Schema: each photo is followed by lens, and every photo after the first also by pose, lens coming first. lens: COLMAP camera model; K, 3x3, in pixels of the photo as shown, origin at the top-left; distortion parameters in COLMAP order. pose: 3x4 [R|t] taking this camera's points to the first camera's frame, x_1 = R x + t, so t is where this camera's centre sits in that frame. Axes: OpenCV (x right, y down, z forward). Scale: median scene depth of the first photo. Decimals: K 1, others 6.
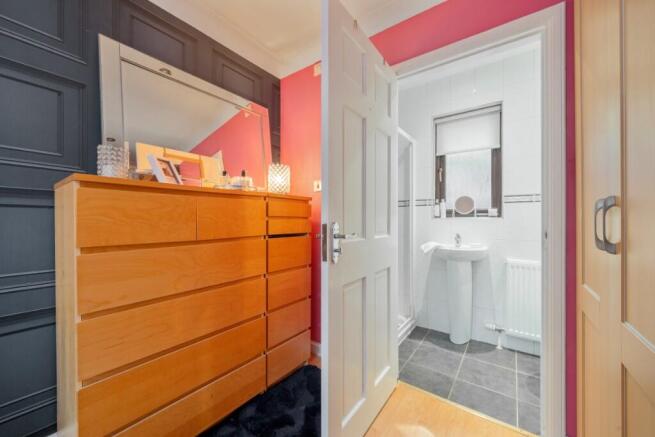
lens RADIAL K [[240.7, 0, 326.1], [0, 240.7, 219.3], [0, 0, 1]] dist [-0.001371, -0.000127]
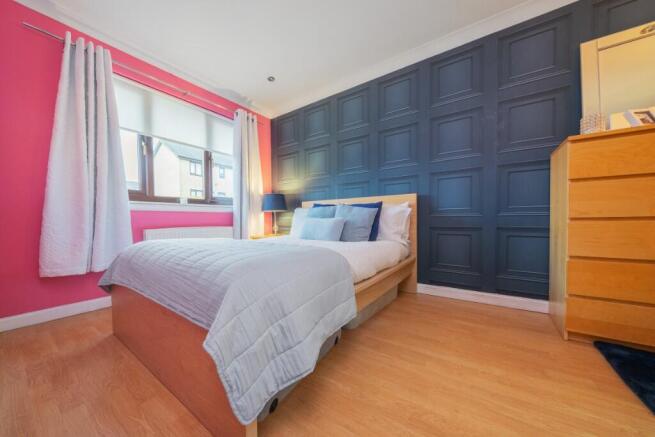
lens RADIAL K [[226.0, 0, 328.8], [0, 226.0, 221.2], [0, 0, 1]] dist [-0.004988, 0.000191]
pose [[0.007899, 0.012633, -0.999889, 0.440743], [-0.010804, 0.999863, 0.012547, 0.318488], [0.999910, 0.010704, 0.008035, -0.566033]]
